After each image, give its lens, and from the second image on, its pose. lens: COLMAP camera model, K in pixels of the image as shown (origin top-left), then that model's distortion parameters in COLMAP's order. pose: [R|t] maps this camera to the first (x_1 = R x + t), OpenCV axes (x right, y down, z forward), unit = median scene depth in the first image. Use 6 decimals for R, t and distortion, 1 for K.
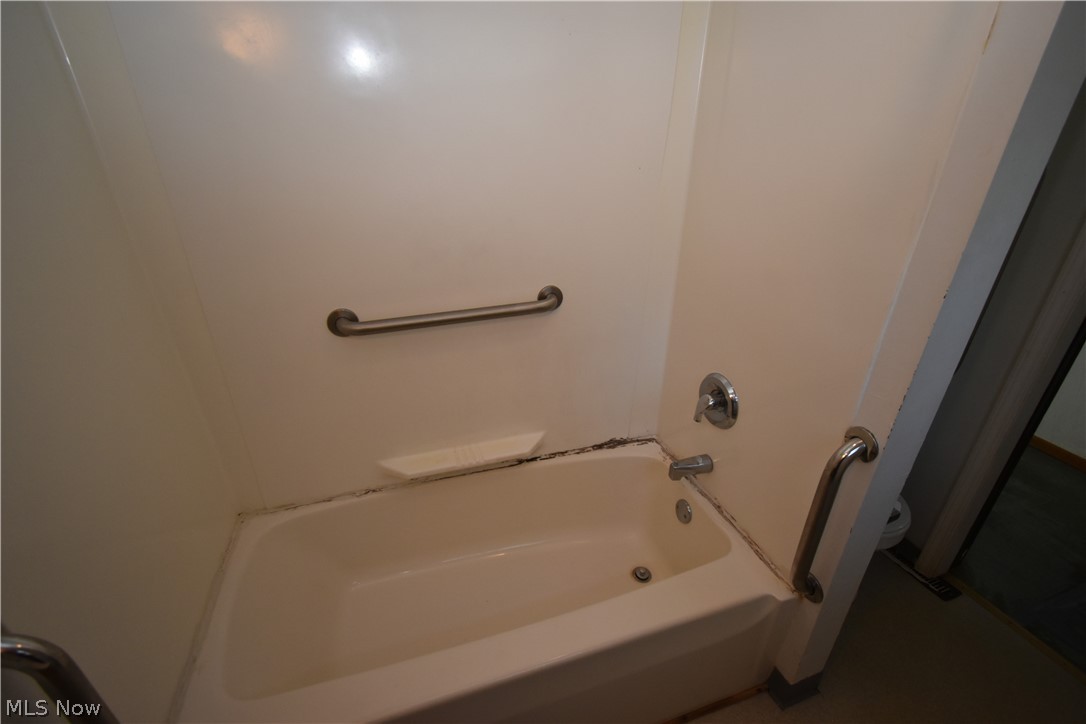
lens RADIAL K [[476.5, 0, 546.9], [0, 476.5, 364.6], [0, 0, 1]] dist [0.003621, -0.000136]
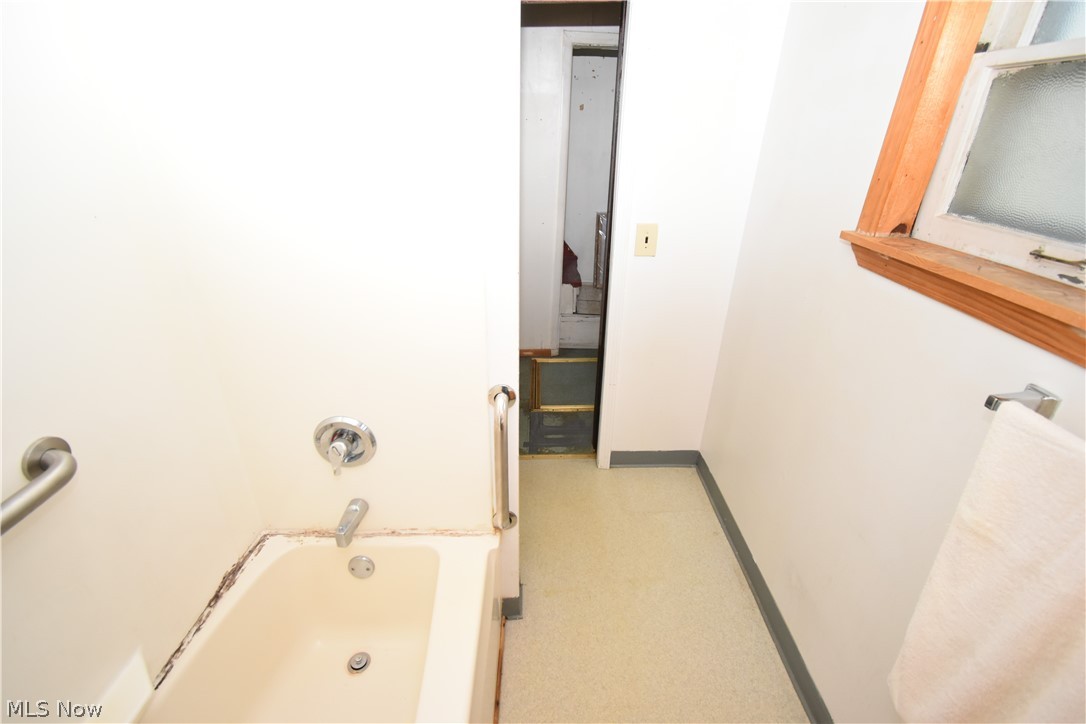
lens RADIAL K [[476.5, 0, 546.9], [0, 476.5, 364.6], [0, 0, 1]] dist [0.003621, -0.000136]
pose [[0.307195, -0.419153, 0.854366, -0.226121], [0.422036, 0.864668, 0.272461, -0.127849], [-0.852946, 0.276875, 0.442519, 0.196894]]
